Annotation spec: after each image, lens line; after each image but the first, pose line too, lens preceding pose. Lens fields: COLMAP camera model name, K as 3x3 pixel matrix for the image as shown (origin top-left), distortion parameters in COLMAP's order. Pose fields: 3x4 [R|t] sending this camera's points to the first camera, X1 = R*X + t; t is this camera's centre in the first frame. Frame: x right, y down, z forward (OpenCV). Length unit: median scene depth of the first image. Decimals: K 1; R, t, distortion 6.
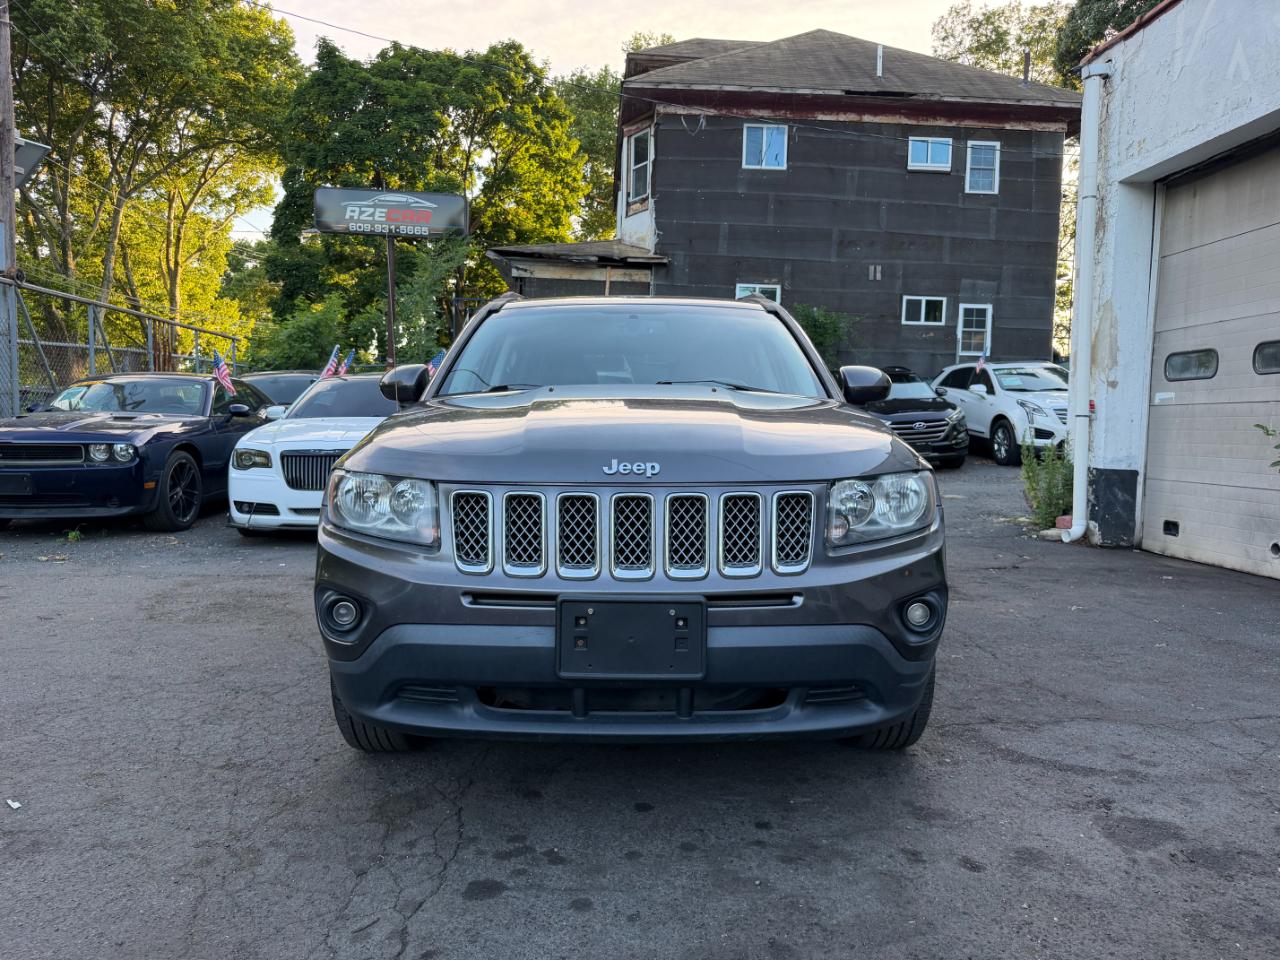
lens RADIAL K [[913.0, 0, 643.7], [0, 913.0, 477.7], [0, 0, 1]] dist [0.025217, -0.025537]
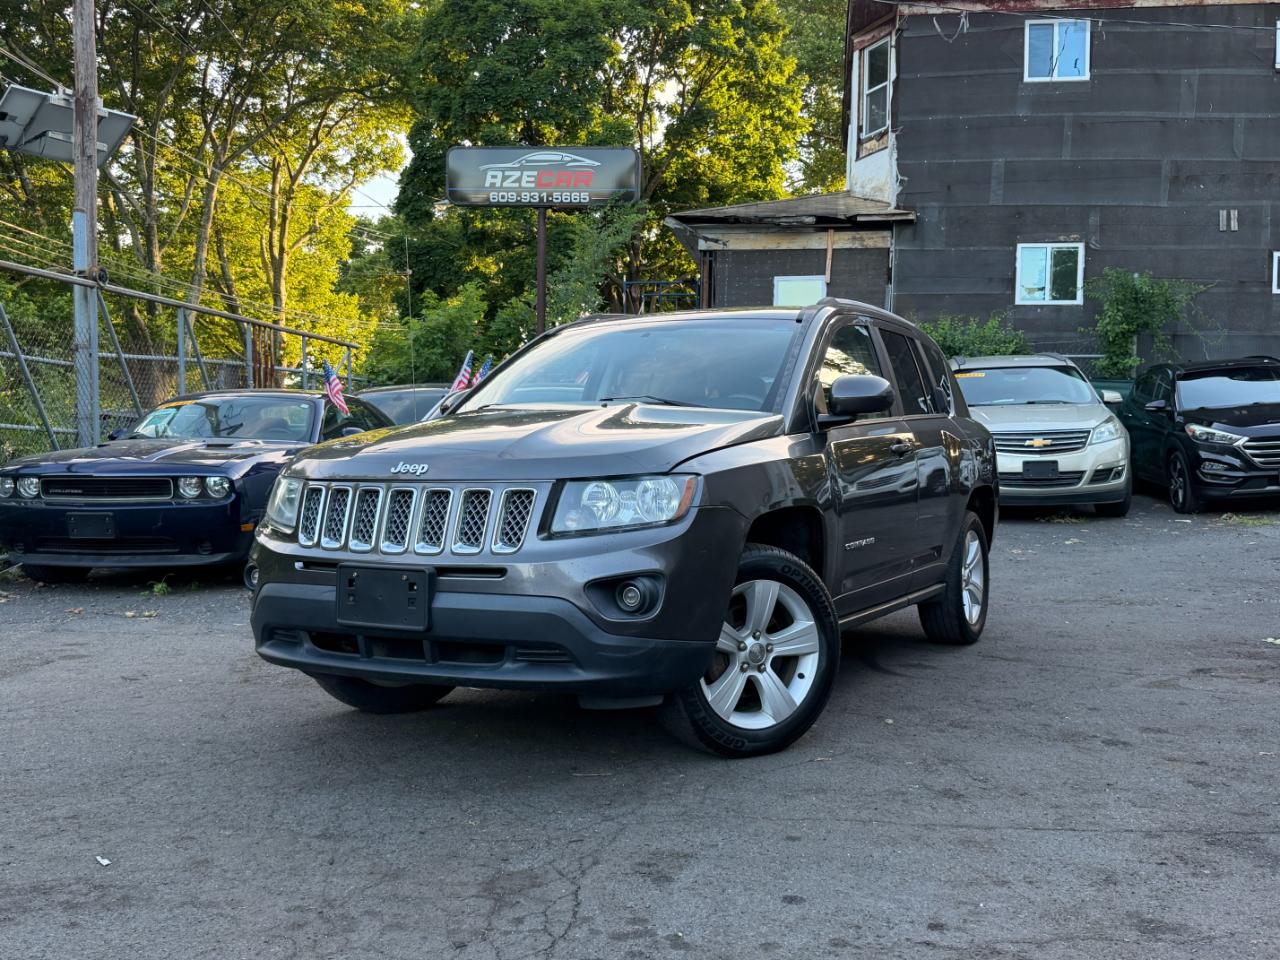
lens RADIAL K [[1272.3, 0, 652.0], [0, 1272.3, 479.7], [0, 0, 1]] dist [0.191711, -0.409130]
pose [[0.981923, -0.008074, -0.189110, 0.016322], [0.001246, 0.999344, -0.036197, 0.004062], [0.189278, 0.035307, 0.981289, -0.029946]]
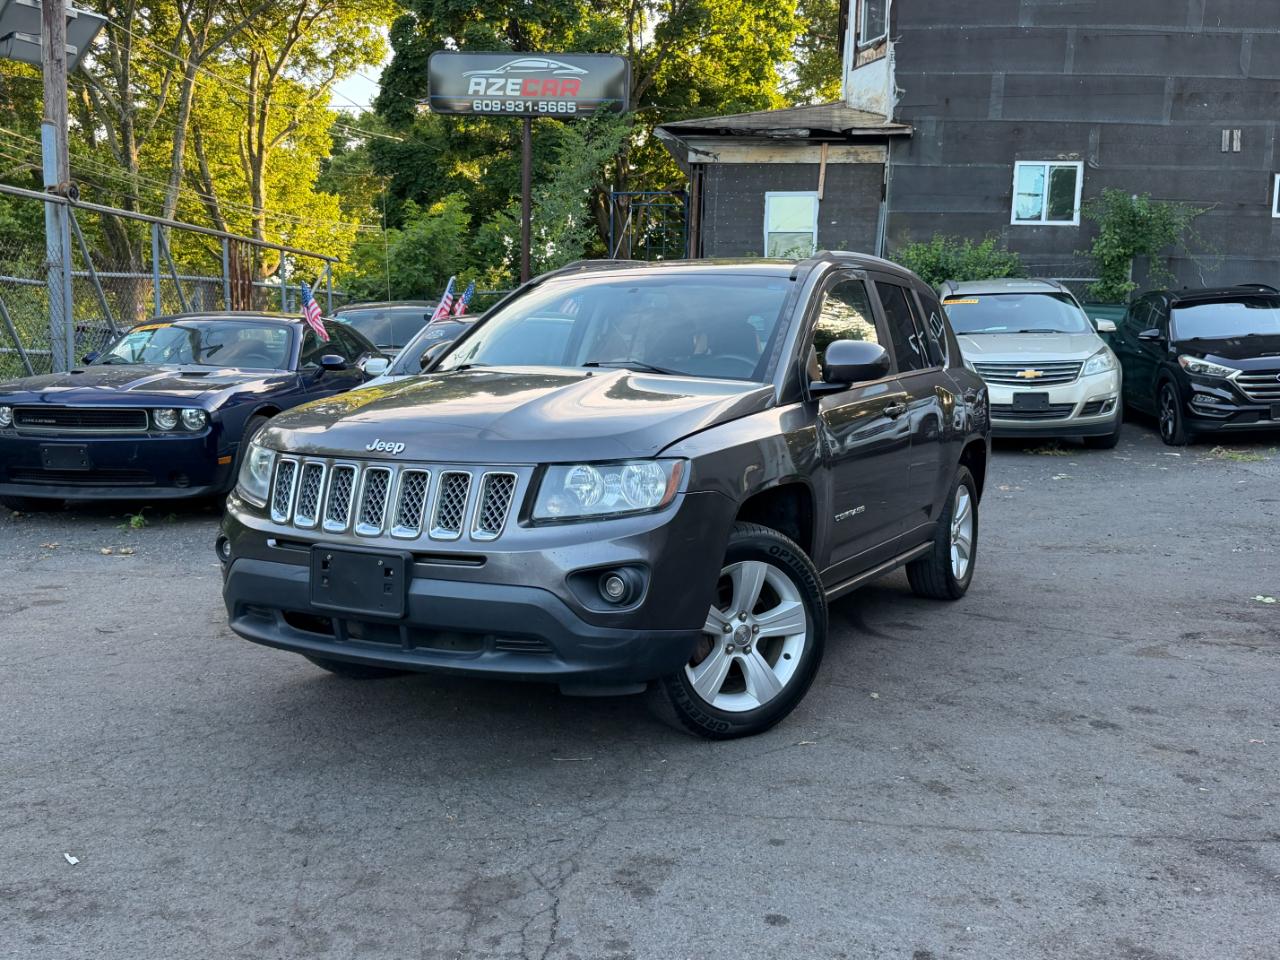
lens RADIAL K [[1274.5, 0, 644.3], [0, 1274.5, 486.1], [0, 0, 1]] dist [0.164141, -0.329620]
pose [[0.982945, 0.019768, -0.182833, 0.014324], [-0.011968, 0.998975, 0.043665, -0.011510], [0.183509, -0.040733, 0.982174, -0.020806]]
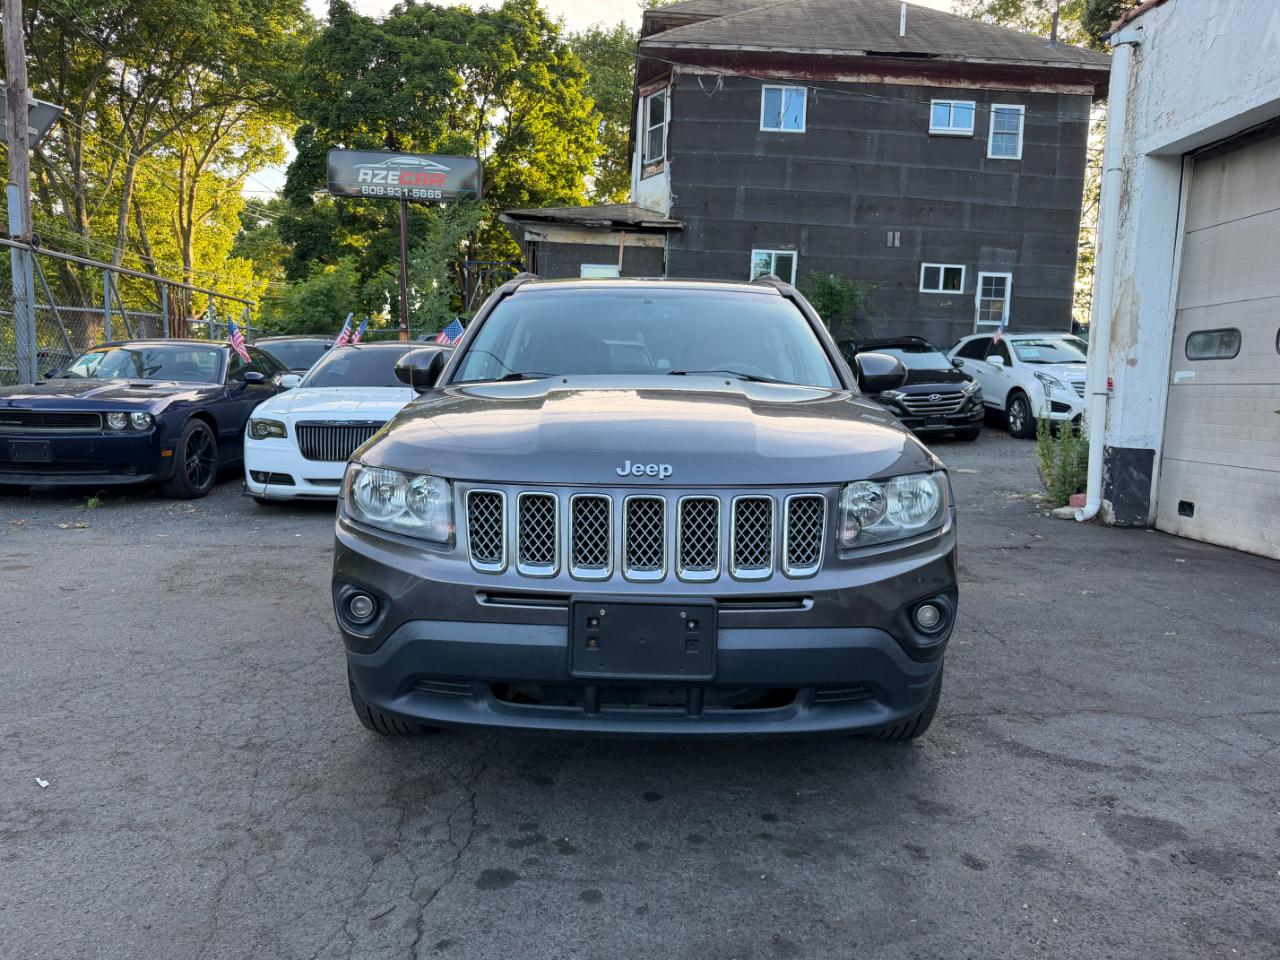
lens RADIAL K [[914.6, 0, 640.0], [0, 914.6, 480.0], [0, 0, 1]] dist [0.018660, -0.017140]
pose [[0.999792, 0.012049, -0.016445, -0.000256], [-0.011328, 0.999001, 0.043226, -0.006156], [0.016949, -0.043031, 0.998930, -0.000996]]
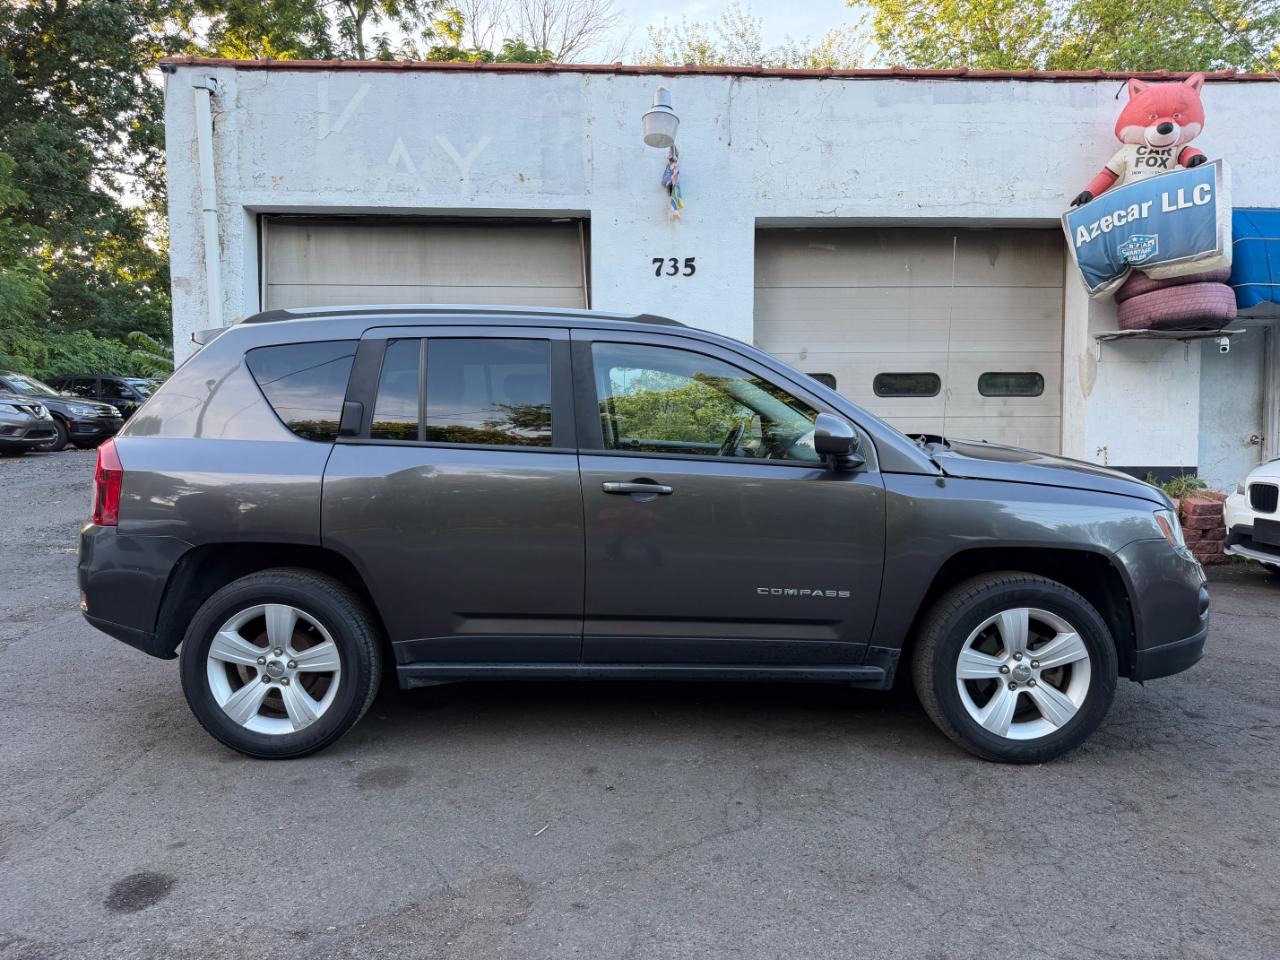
lens RADIAL K [[906.0, 0, 636.3], [0, 906.0, 478.4], [0, 0, 1]] dist [0.070387, -0.106266]
pose [[0.006725, -0.071172, 0.997441, -0.269993], [0.064486, 0.995419, 0.070593, -0.029649], [-0.997896, 0.063846, 0.011284, 0.283427]]
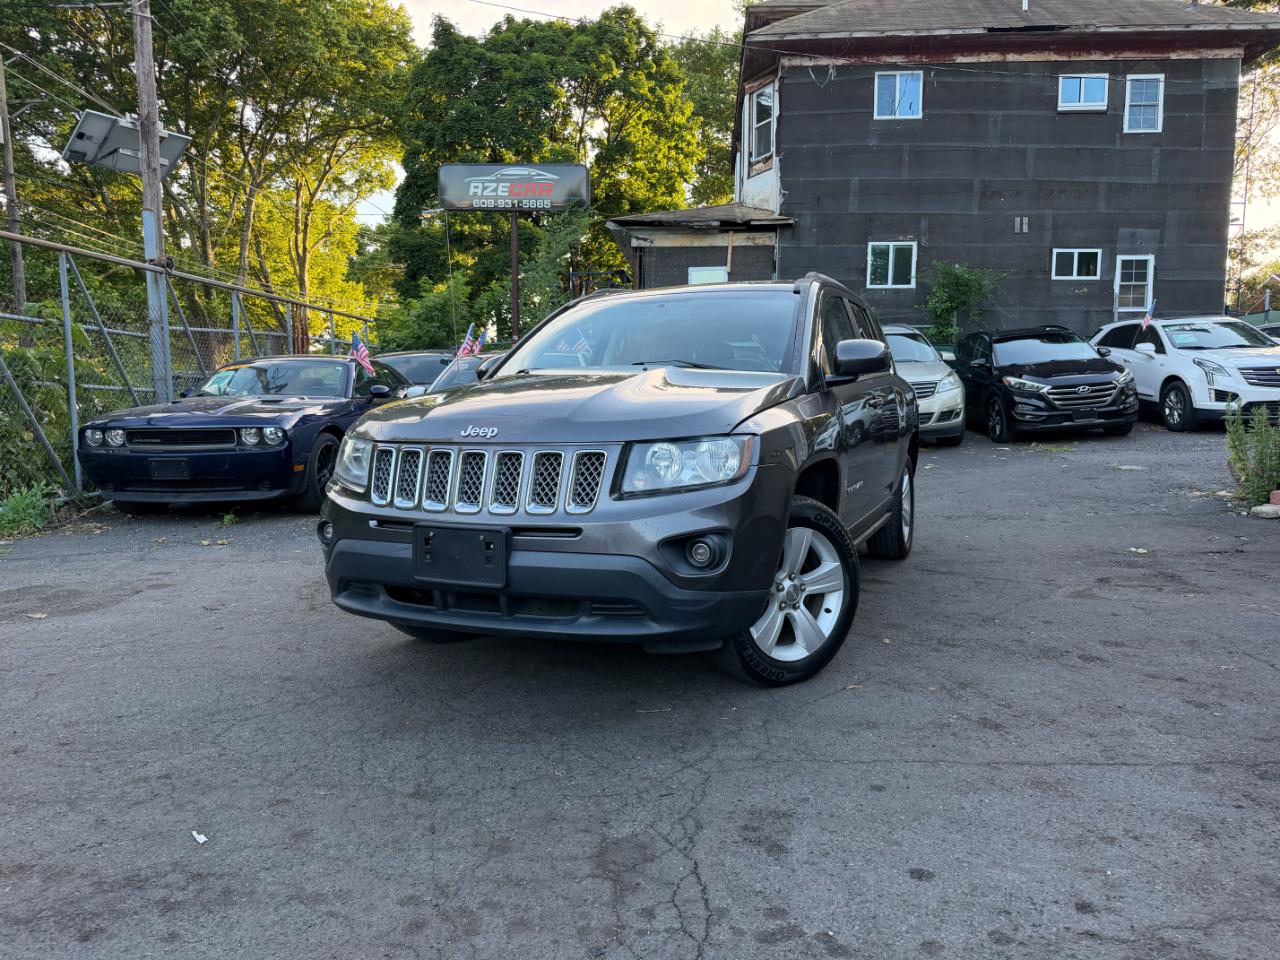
lens RADIAL K [[906.0, 0, 636.3], [0, 906.0, 478.4], [0, 0, 1]] dist [0.070387, -0.106266]
pose [[0.992015, -0.010702, -0.125665, -0.023924], [0.014761, 0.999397, 0.031415, -0.003259], [0.125253, -0.033019, 0.991575, 0.028847]]
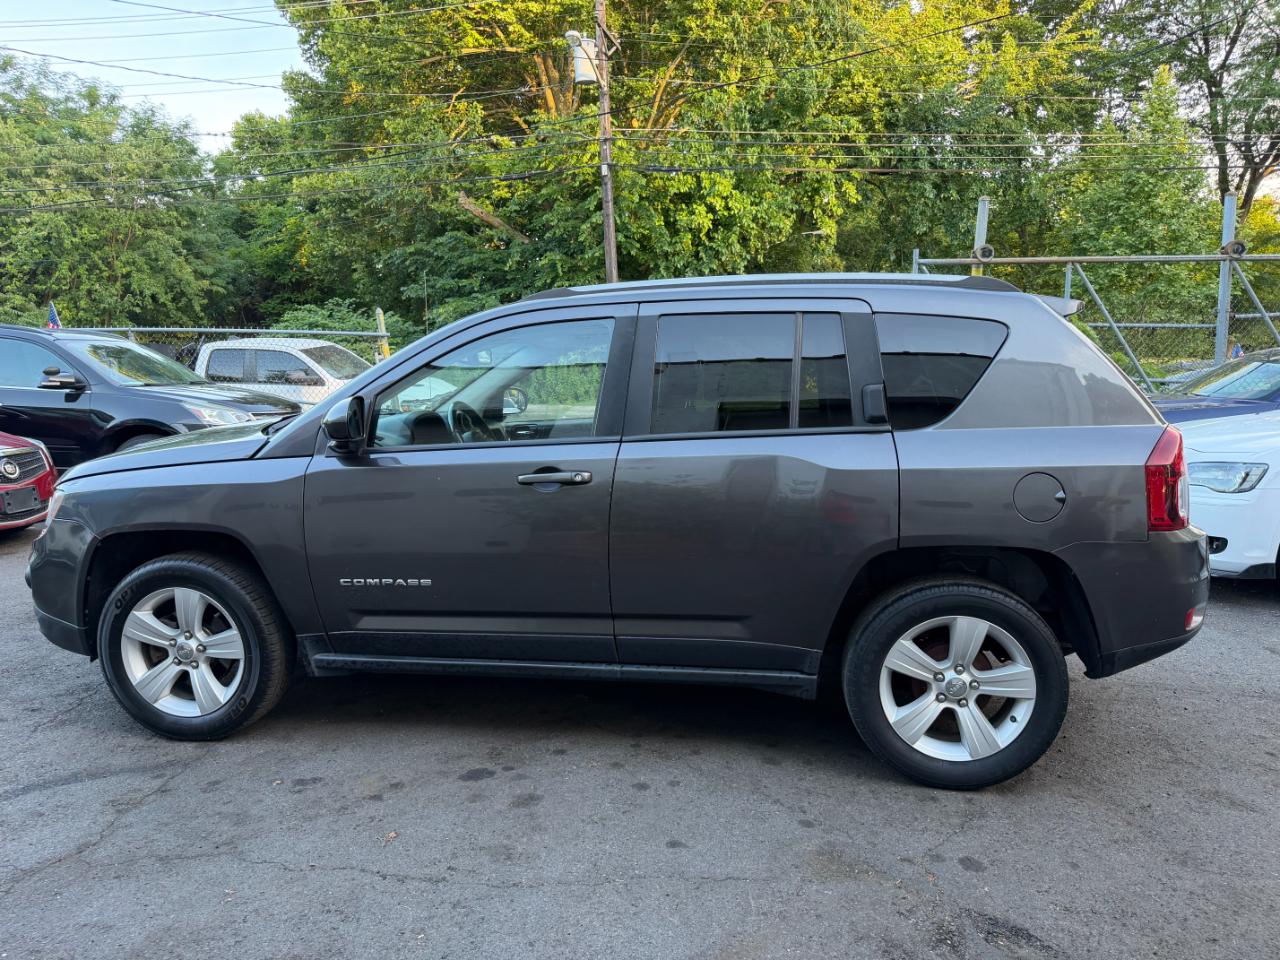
lens RADIAL K [[1092.6, 0, 646.7], [0, 1092.6, 481.2], [0, 0, 1]] dist [0.021931, -0.019988]
pose [[-0.246423, 0.133767, -0.959887, 0.264672], [-0.030795, 0.988848, 0.145709, -0.041641], [0.968673, 0.065466, -0.239555, 0.360670]]
